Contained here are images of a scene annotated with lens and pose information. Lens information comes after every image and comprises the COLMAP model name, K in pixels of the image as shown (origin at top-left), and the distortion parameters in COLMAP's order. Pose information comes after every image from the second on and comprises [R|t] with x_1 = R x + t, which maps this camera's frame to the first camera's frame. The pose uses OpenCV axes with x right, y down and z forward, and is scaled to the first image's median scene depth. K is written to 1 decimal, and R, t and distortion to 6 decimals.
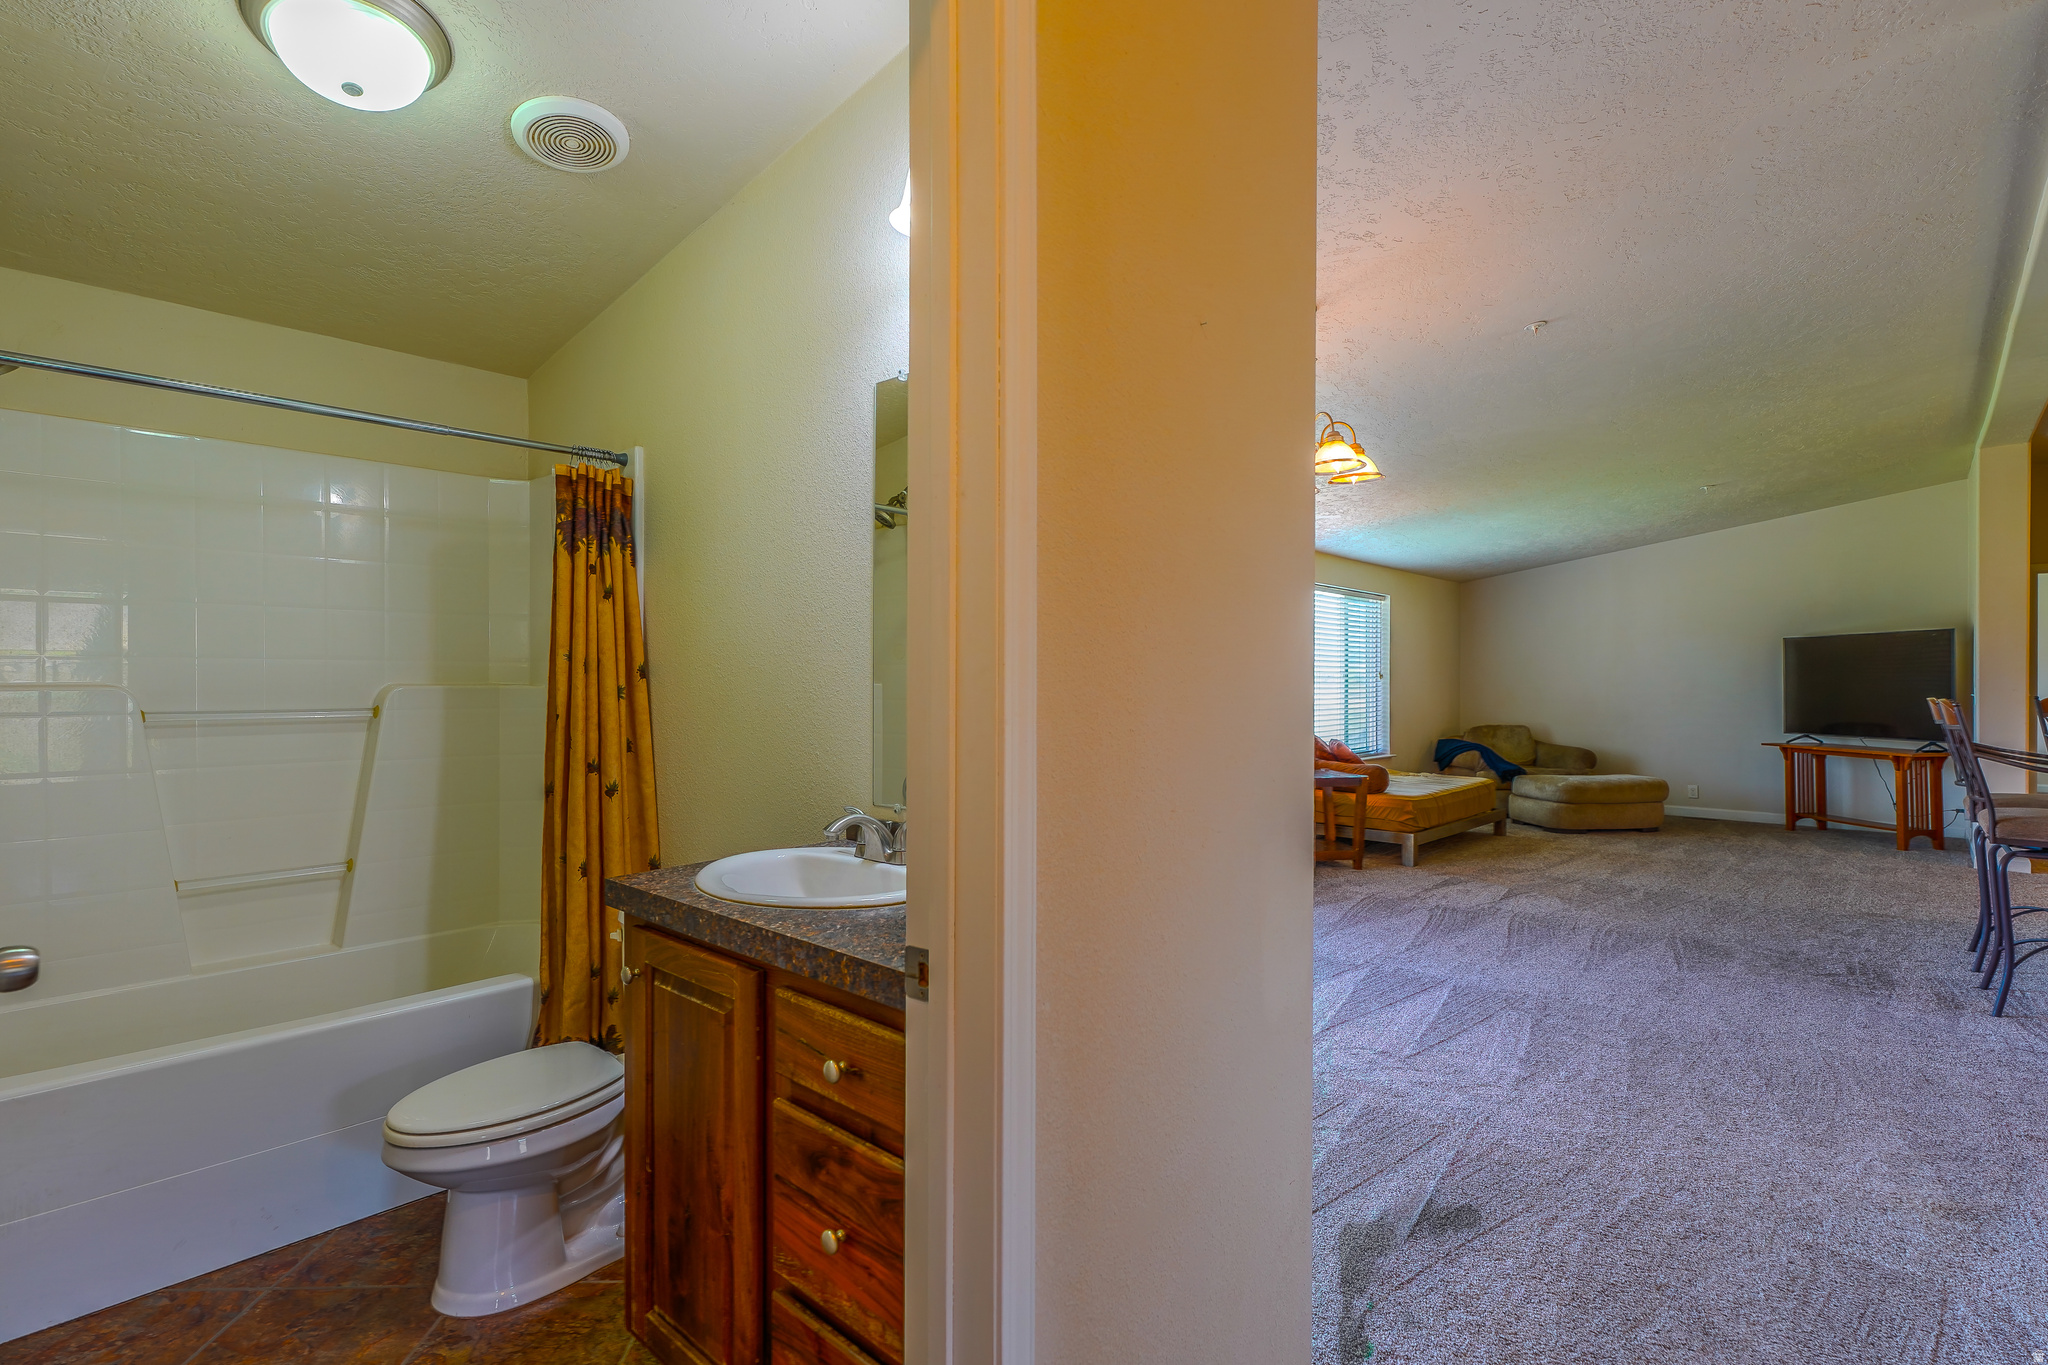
lens RADIAL K [[937.5, 0, 963.1], [0, 937.5, 679.3], [0, 0, 1]] dist [-0.000162, -0.000126]
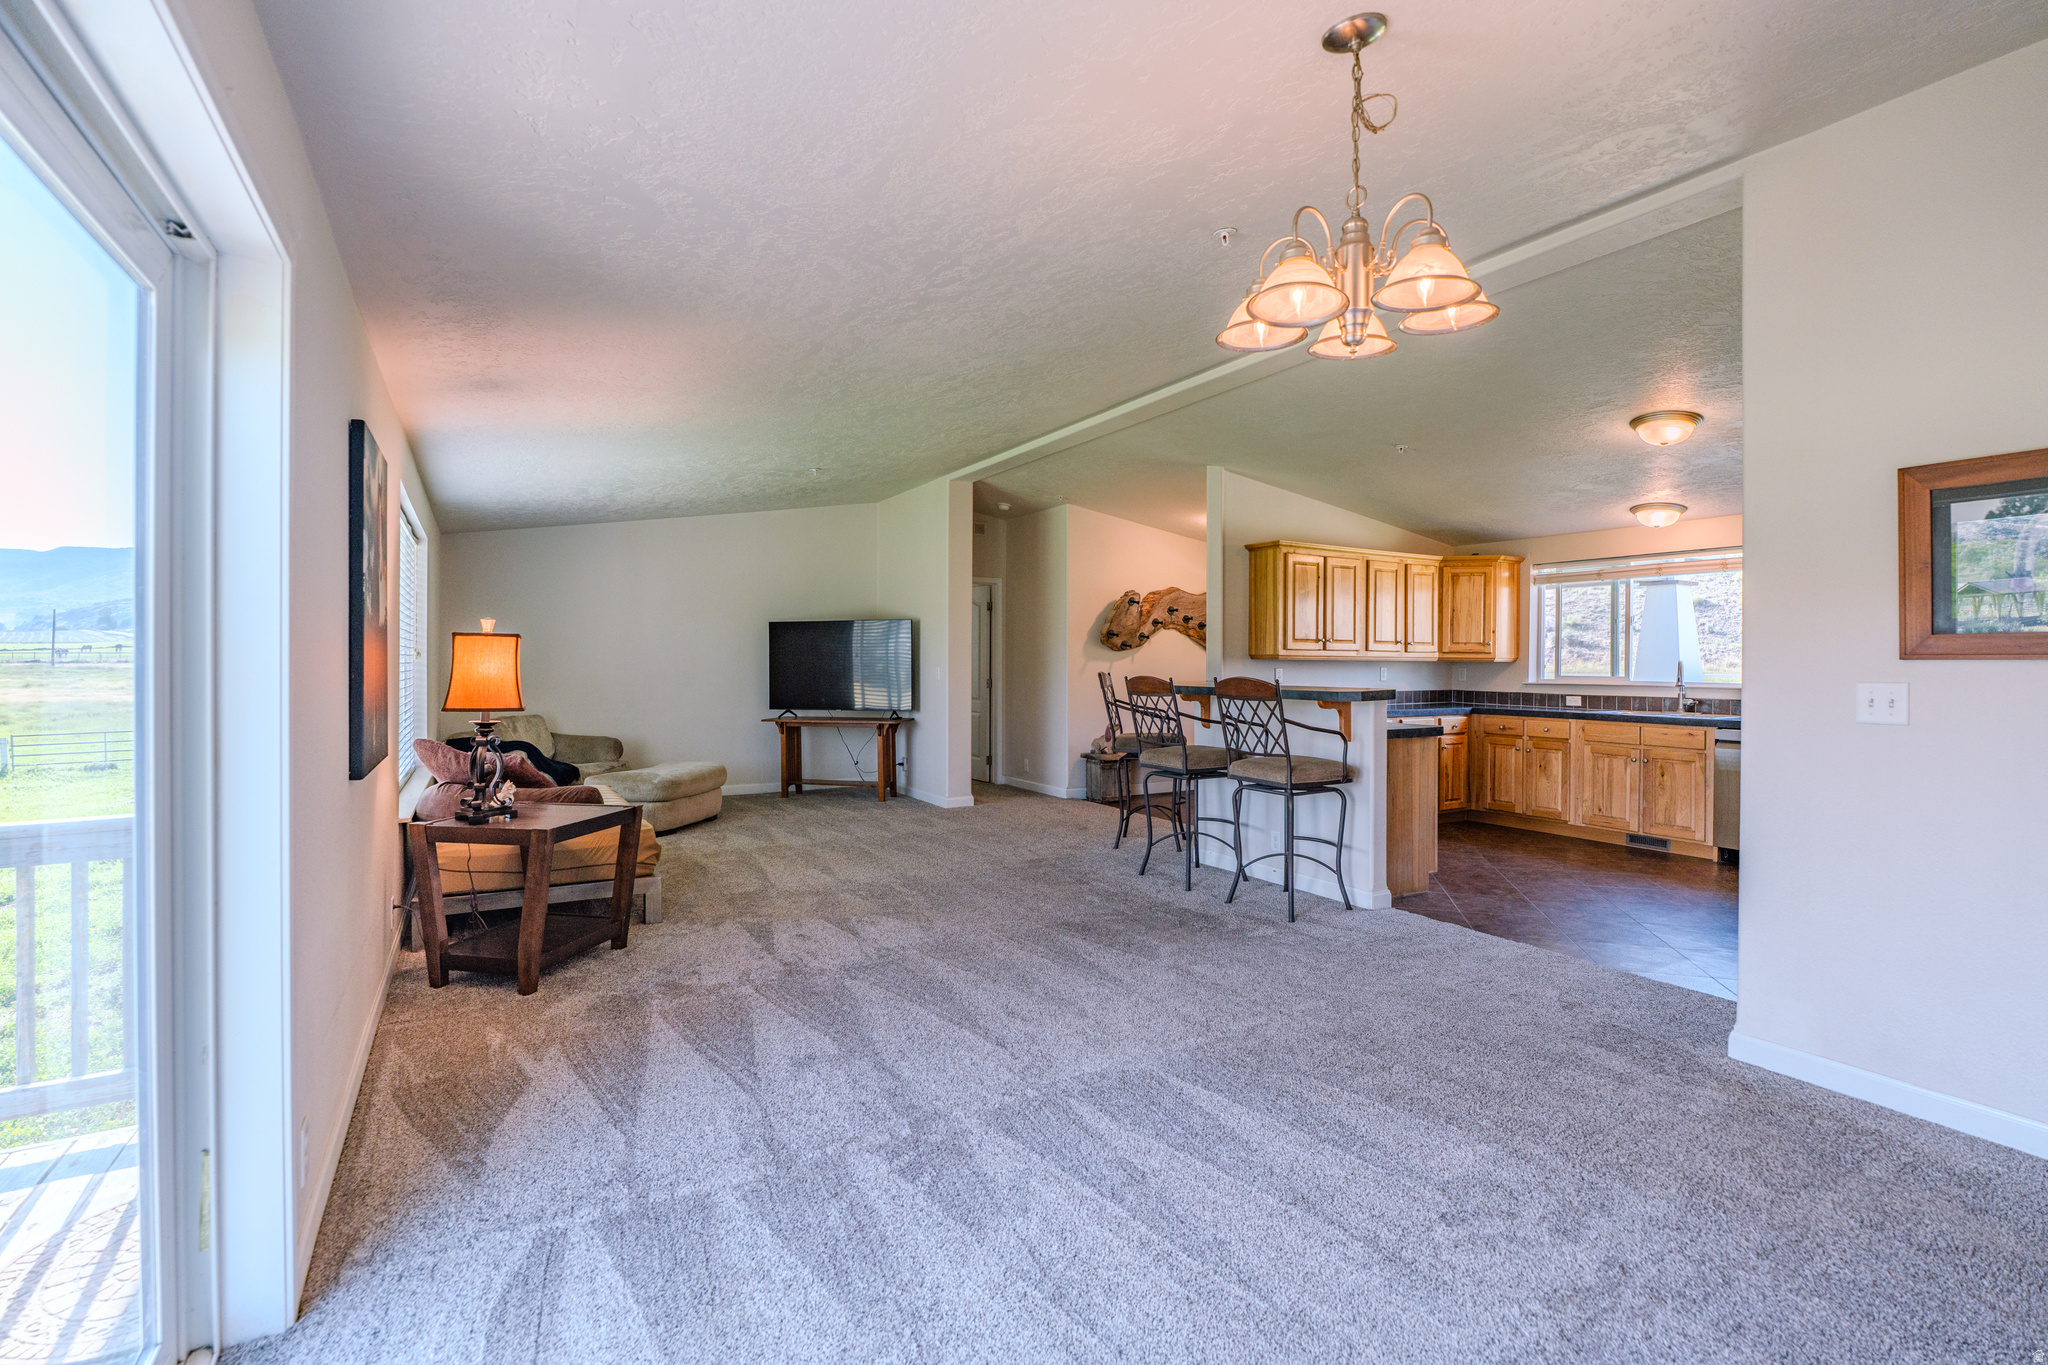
lens RADIAL K [[942.4, 0, 1024.0], [0, 942.4, 682.5], [0, 0, 1]] dist [0.000818, 0.000084]
pose [[0.259744, -0.019125, 0.965488, -0.107277], [-0.005387, 0.999760, 0.021253, 0.001704], [-0.965663, -0.010721, 0.259578, 0.444861]]
